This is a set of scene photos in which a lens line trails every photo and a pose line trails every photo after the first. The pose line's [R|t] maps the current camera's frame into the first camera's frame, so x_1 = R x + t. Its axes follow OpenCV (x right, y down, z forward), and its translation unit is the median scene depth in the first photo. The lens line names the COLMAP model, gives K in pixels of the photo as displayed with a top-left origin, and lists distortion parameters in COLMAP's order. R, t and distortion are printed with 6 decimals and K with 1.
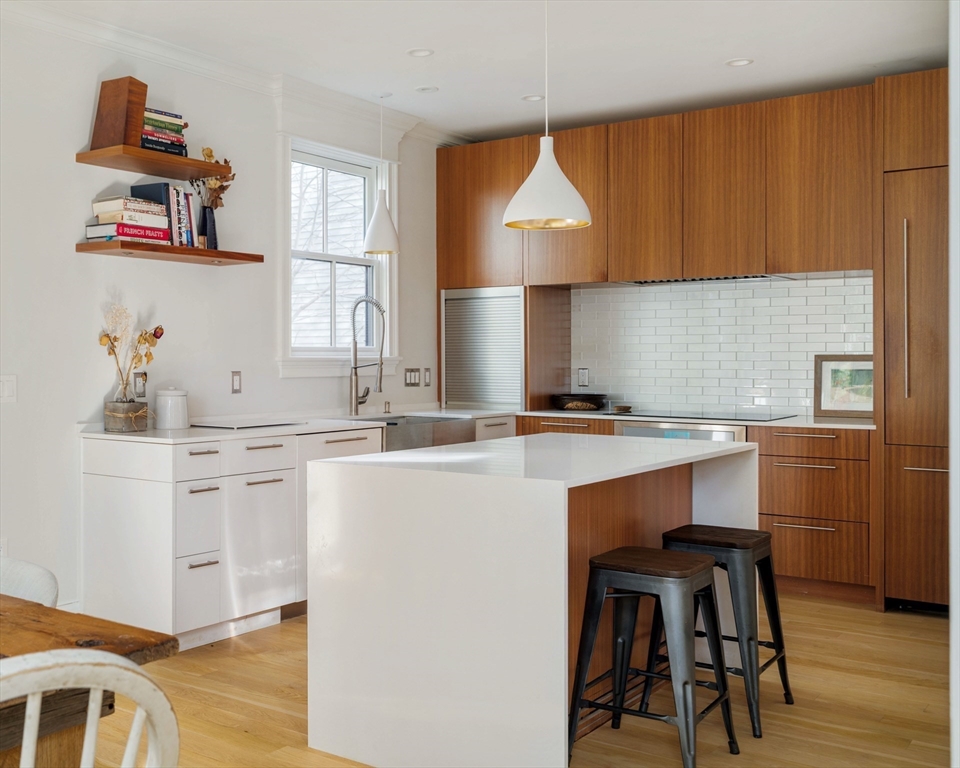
lens RADIAL K [[999.0, 0, 479.8], [0, 999.0, 352.5], [0, 0, 1]] dist [0.008493, 0.015899]
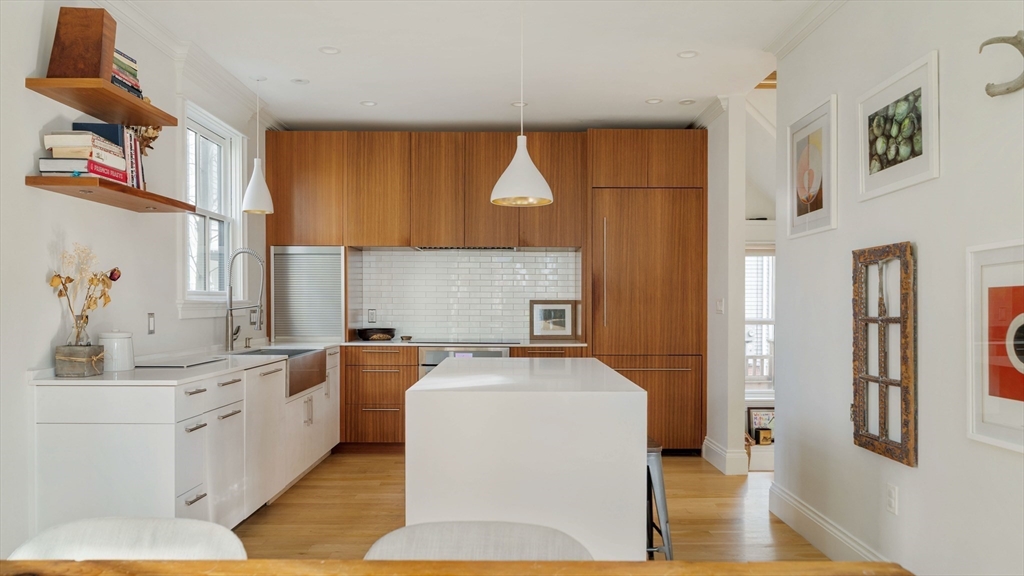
lens RADIAL K [[654.1, 0, 511.4], [0, 654.1, 306.9], [0, 0, 1]] dist [-0.000208, 0.001881]
pose [[0.822001, -0.001478, 0.569484, -0.308312], [-0.005732, 0.999925, 0.010868, 0.002399], [-0.569457, -0.012198, 0.821931, 0.201430]]
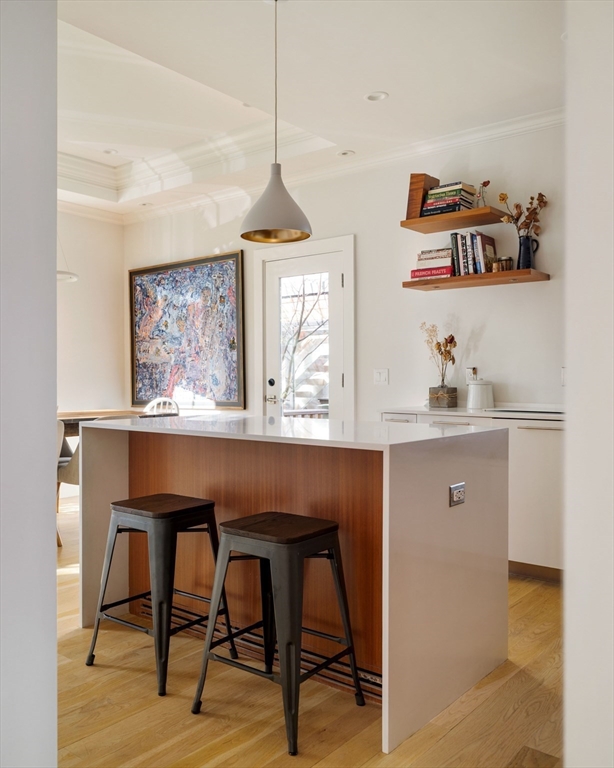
lens RADIAL K [[692.5, 0, 255.2], [0, 692.5, 374.5], [0, 0, 1]] dist [-0.003933, -0.000228]
pose [[-0.106231, -0.001683, -0.994340, 0.580170], [0.006774, 0.999974, -0.002417, 0.025868], [0.994318, -0.006993, -0.106217, 0.694756]]
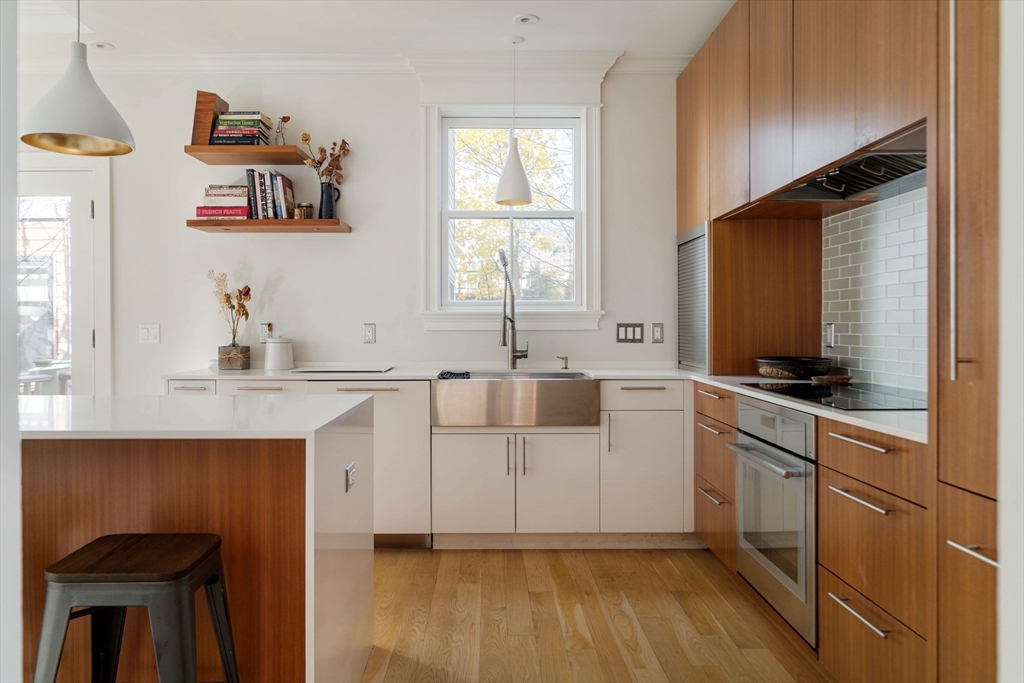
lens RADIAL K [[742.5, 0, 495.4], [0, 742.5, 327.9], [0, 0, 1]] dist [-0.002370, -0.001228]
pose [[0.580697, 0.004451, -0.814108, 0.511111], [0.005601, 0.999940, 0.009463, 0.015828], [0.814101, -0.010055, 0.580636, 0.601909]]
